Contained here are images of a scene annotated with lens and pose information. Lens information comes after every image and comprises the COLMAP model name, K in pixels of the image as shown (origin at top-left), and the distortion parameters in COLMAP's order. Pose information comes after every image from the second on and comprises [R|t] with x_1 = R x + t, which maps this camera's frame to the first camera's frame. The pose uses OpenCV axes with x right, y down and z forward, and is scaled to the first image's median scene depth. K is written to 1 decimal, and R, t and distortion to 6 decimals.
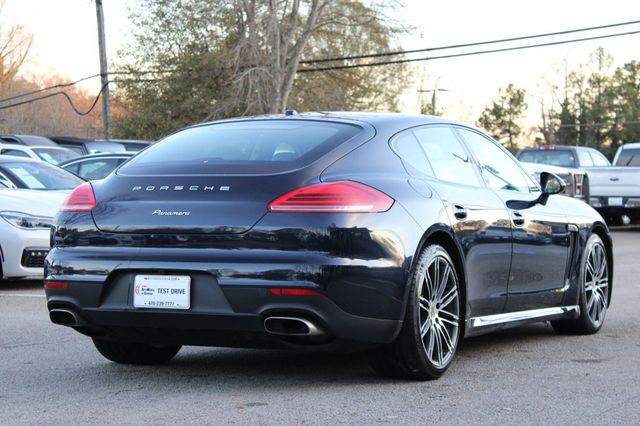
lens RADIAL K [[1522.5, 0, 320.0], [0, 1522.5, 213.0], [0, 0, 1]] dist [-0.009937, 0.830379]
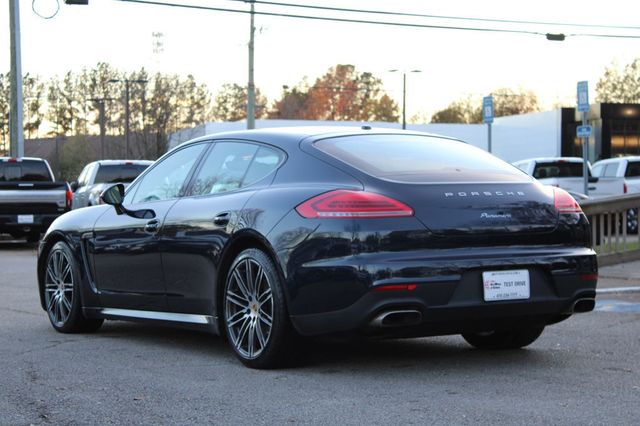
lens RADIAL K [[1422.2, 0, 320.0], [0, 1422.2, 213.0], [0, 0, 1]] dist [0.031503, 0.046136]
pose [[0.539411, -0.016090, 0.841889, -1.055144], [0.025428, 0.999673, 0.002813, -0.008217], [-0.841659, 0.019890, 0.539644, 0.538283]]
